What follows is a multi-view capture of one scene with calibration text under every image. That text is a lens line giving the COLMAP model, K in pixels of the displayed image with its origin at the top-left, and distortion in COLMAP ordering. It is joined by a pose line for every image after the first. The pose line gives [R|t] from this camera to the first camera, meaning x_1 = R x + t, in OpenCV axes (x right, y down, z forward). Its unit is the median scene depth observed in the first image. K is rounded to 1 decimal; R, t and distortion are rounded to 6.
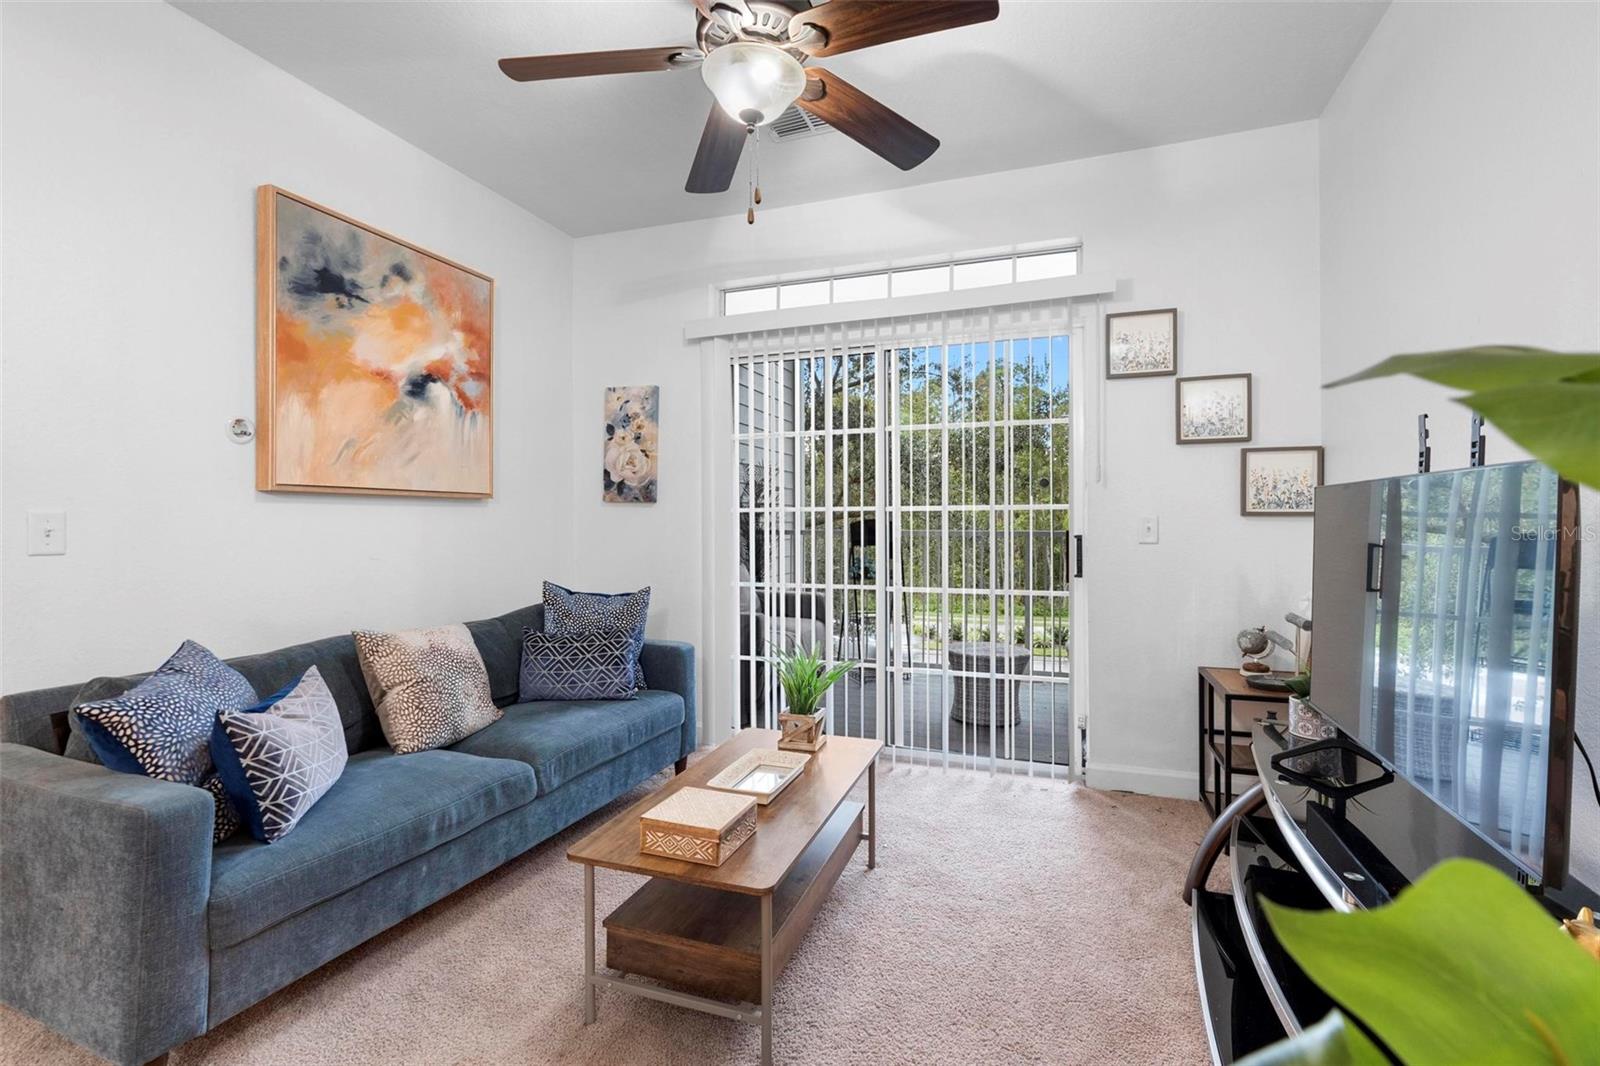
lens RADIAL K [[716.8, 0, 796.6], [0, 716.8, 532.5], [0, 0, 1]] dist [-0.010258, 0.001498]
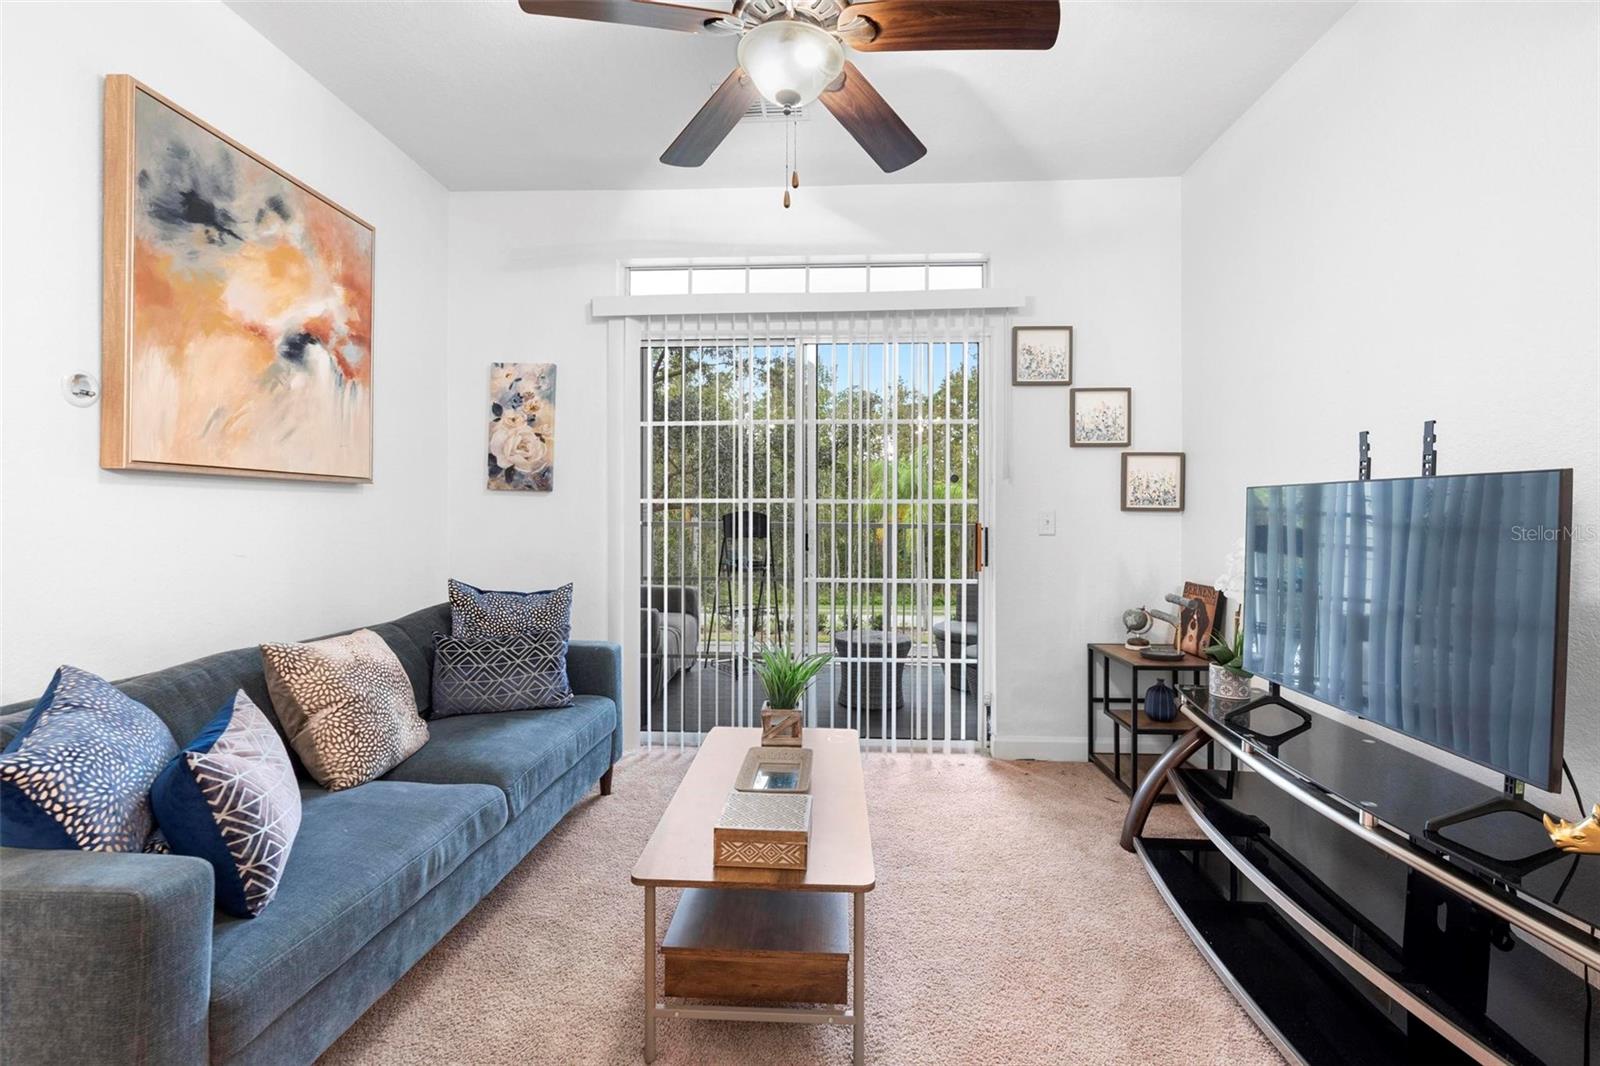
lens RADIAL K [[719.1, 0, 803.7], [0, 719.1, 523.3], [0, 0, 1]] dist [-0.008352, 0.000739]
pose [[0.958653, 0.002944, 0.284562, -0.228650], [-0.002404, 0.999995, -0.002249, 0.000516], [-0.284567, 0.001472, 0.958655, 0.040165]]
